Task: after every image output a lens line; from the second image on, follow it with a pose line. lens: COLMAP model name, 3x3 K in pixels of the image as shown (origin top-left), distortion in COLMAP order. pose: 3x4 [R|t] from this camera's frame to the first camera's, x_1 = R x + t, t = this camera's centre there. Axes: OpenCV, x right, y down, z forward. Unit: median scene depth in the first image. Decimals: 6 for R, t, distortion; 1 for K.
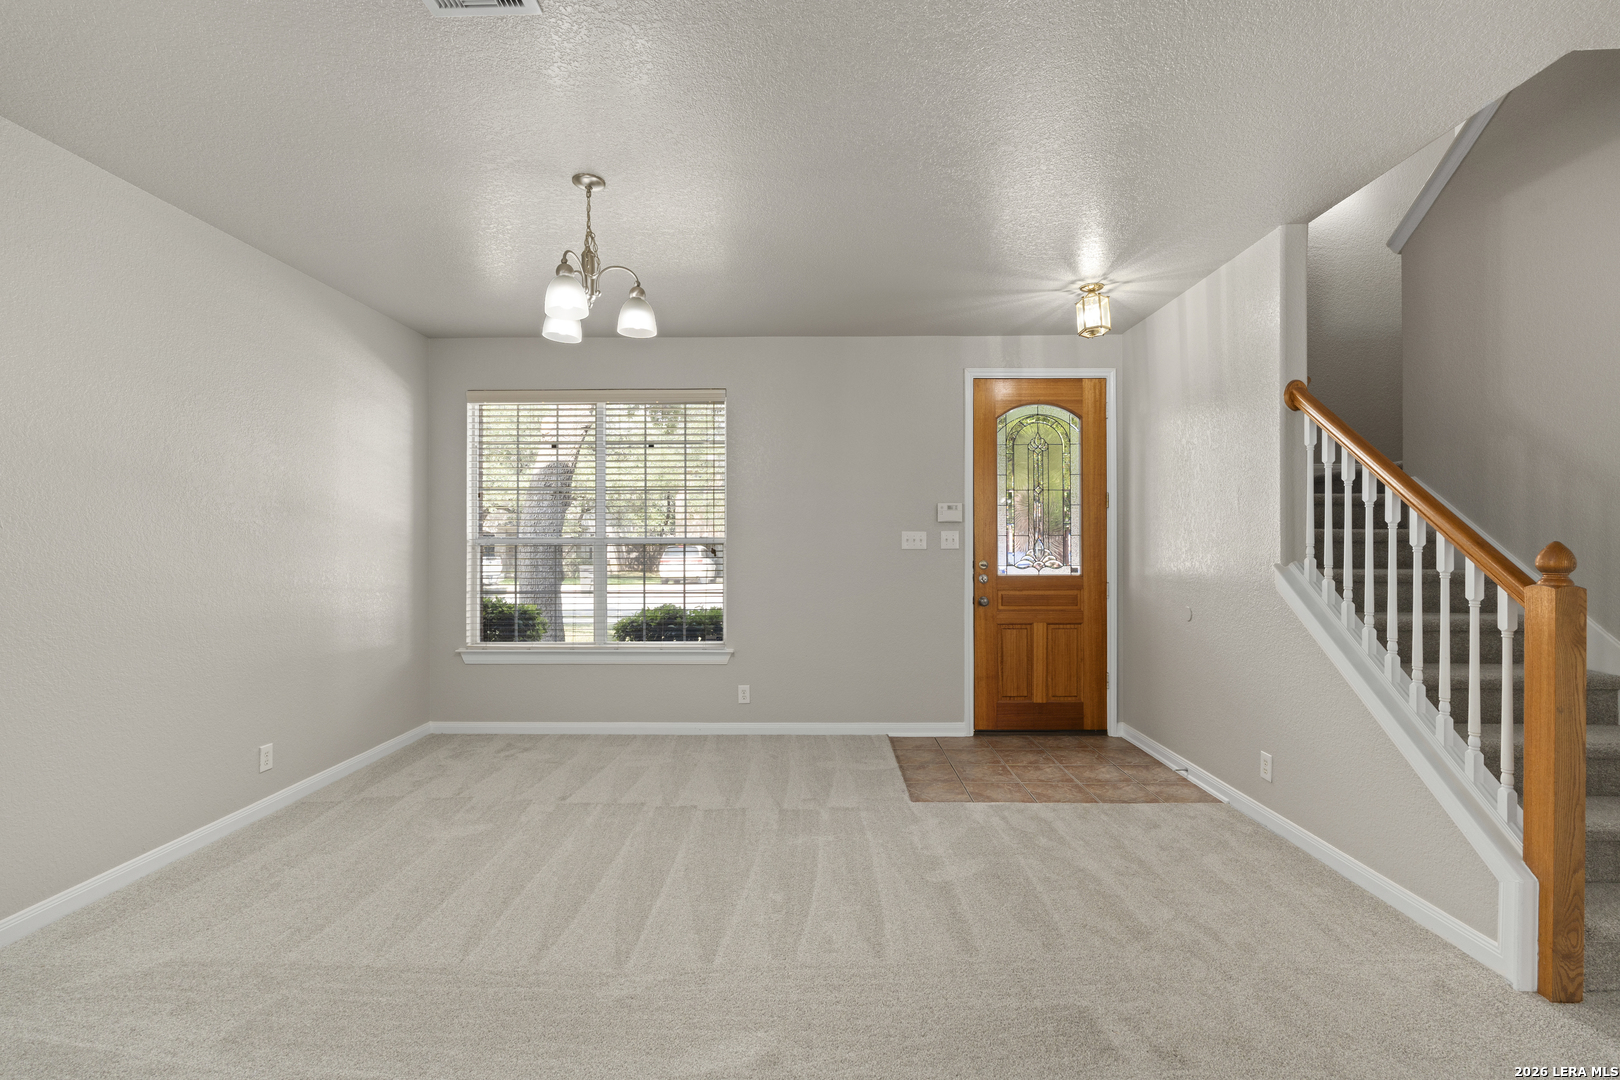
lens RADIAL K [[713.2, 0, 810.0], [0, 713.2, 540.0], [0, 0, 1]] dist [-0.003698, -0.000408]
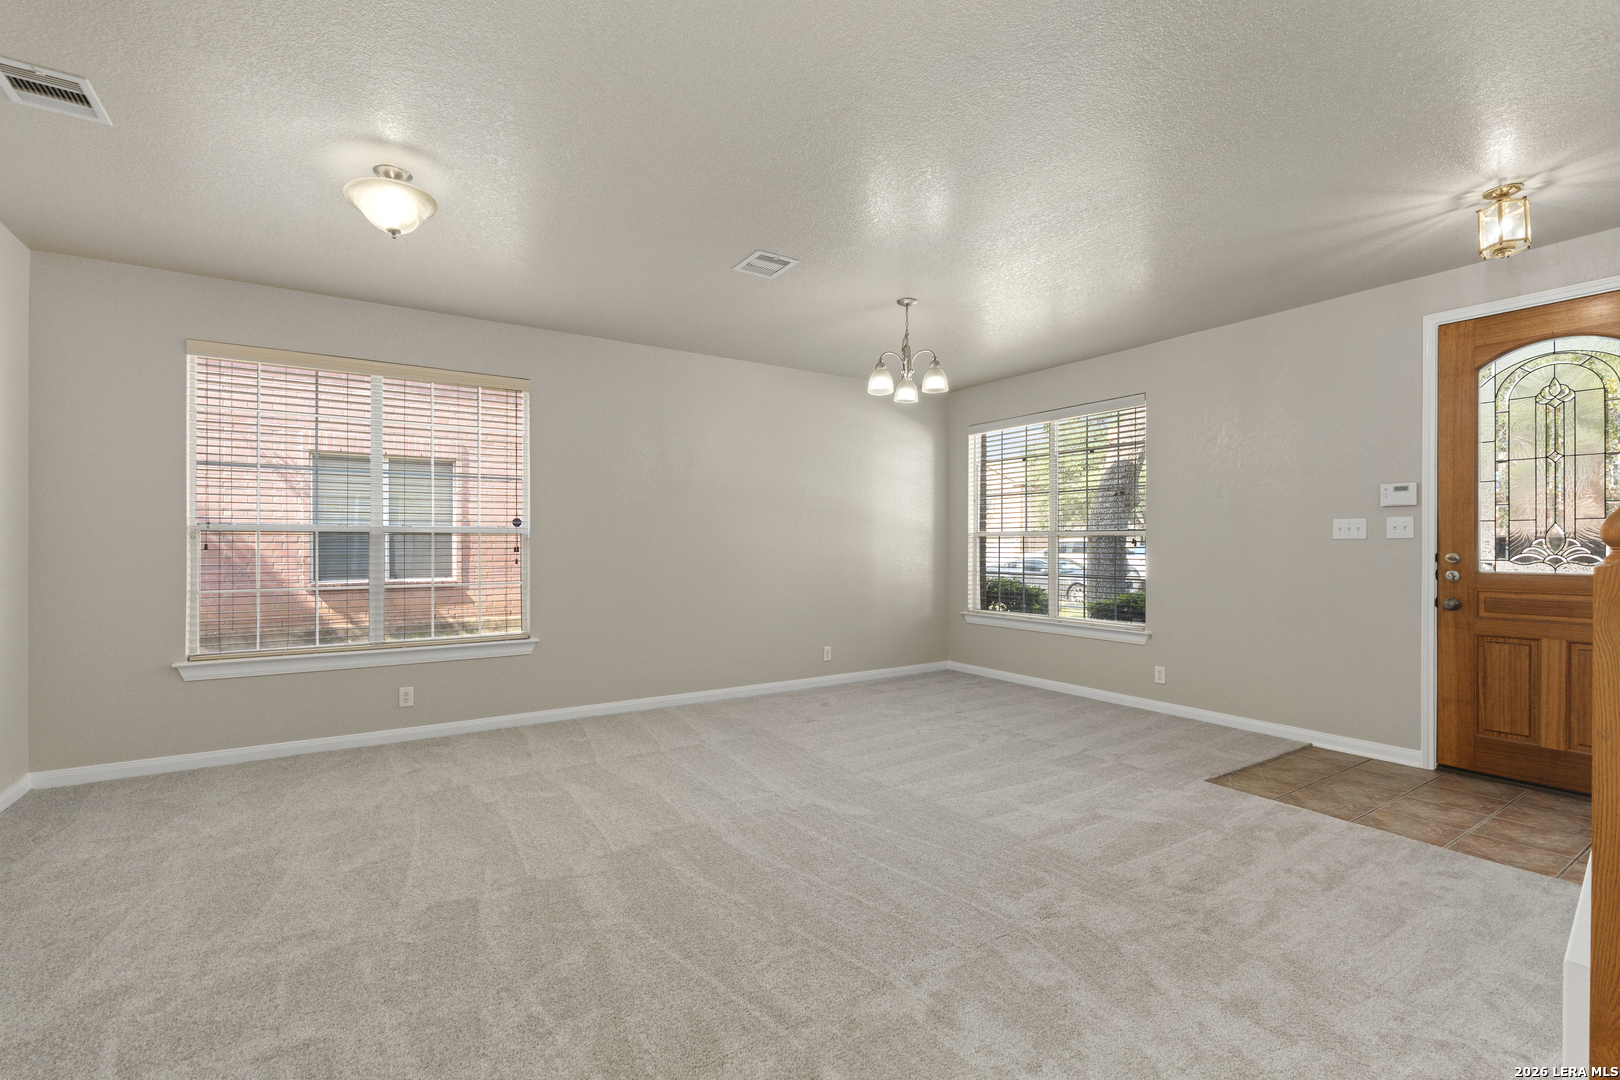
lens RADIAL K [[710.9, 0, 805.4], [0, 710.9, 544.9], [0, 0, 1]] dist [-0.002968, 0.000192]
pose [[0.555573, 0.002429, -0.831464, 0.565000], [0.001239, 0.999992, 0.003749, 0.018535], [0.831467, -0.003113, 0.555565, -0.039368]]
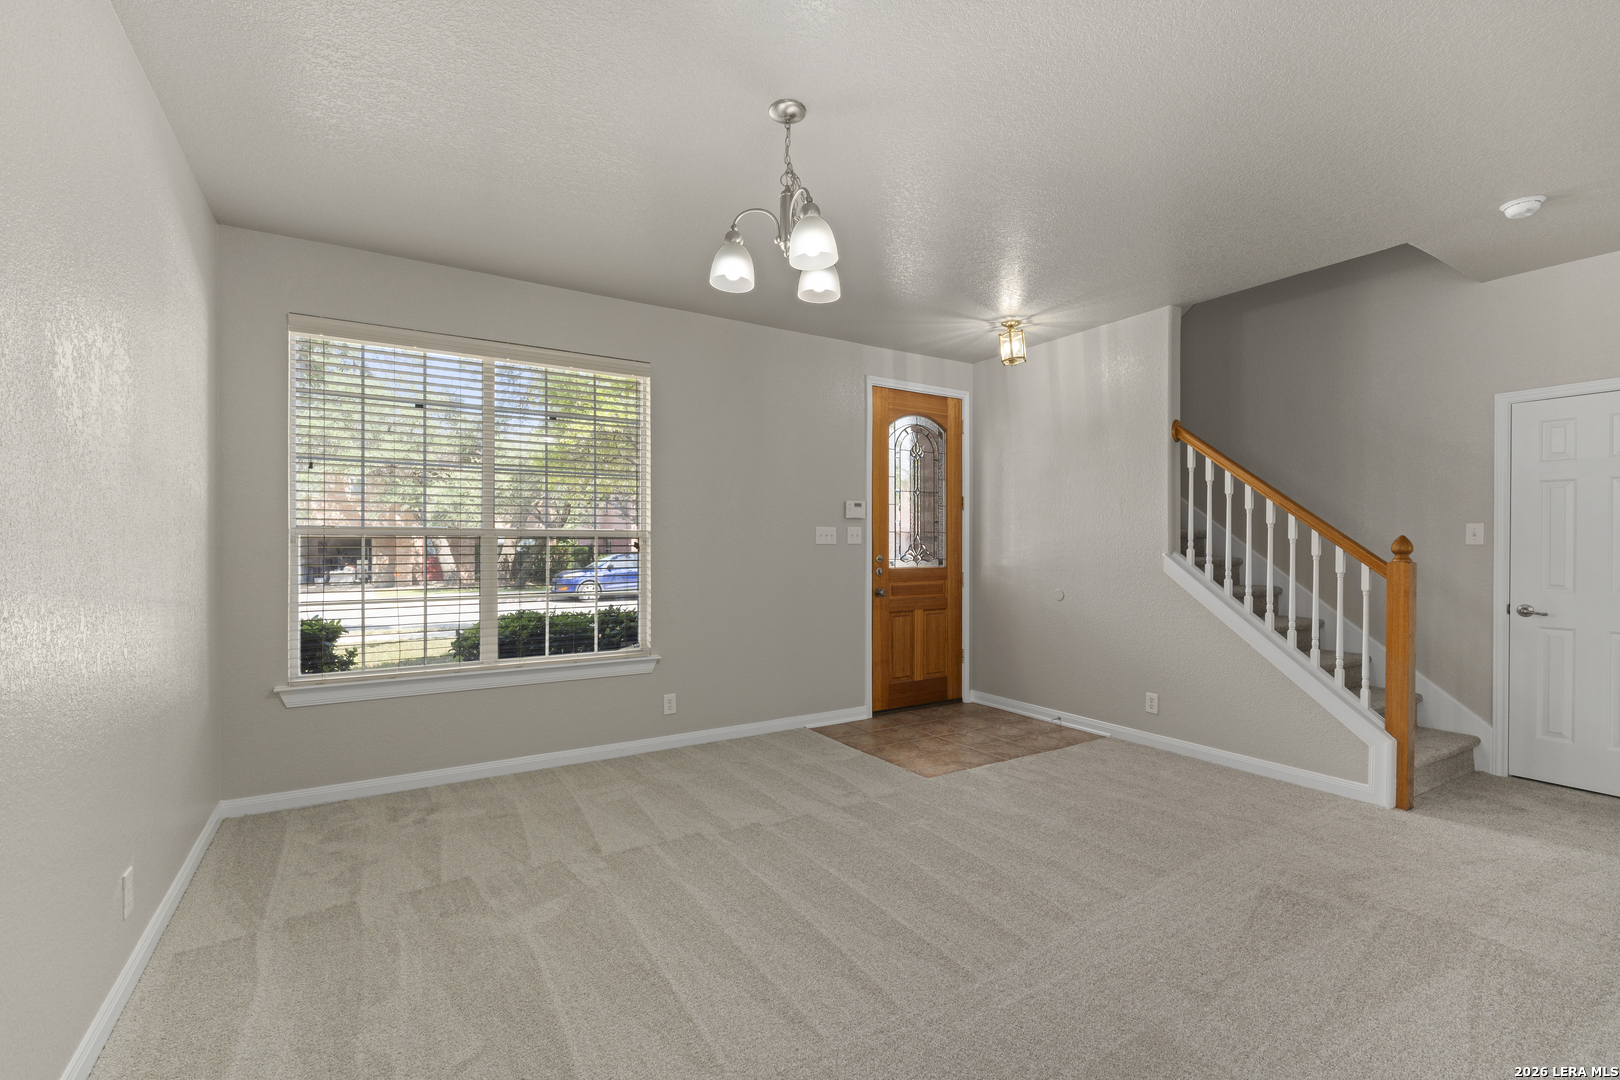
lens RADIAL K [[710.9, 0, 805.4], [0, 710.9, 544.9], [0, 0, 1]] dist [-0.002968, 0.000192]
pose [[0.841402, 0.003133, 0.540400, -0.493893], [-0.005537, 0.999981, 0.002823, 0.013087], [-0.540381, -0.005368, 0.841403, 0.171421]]
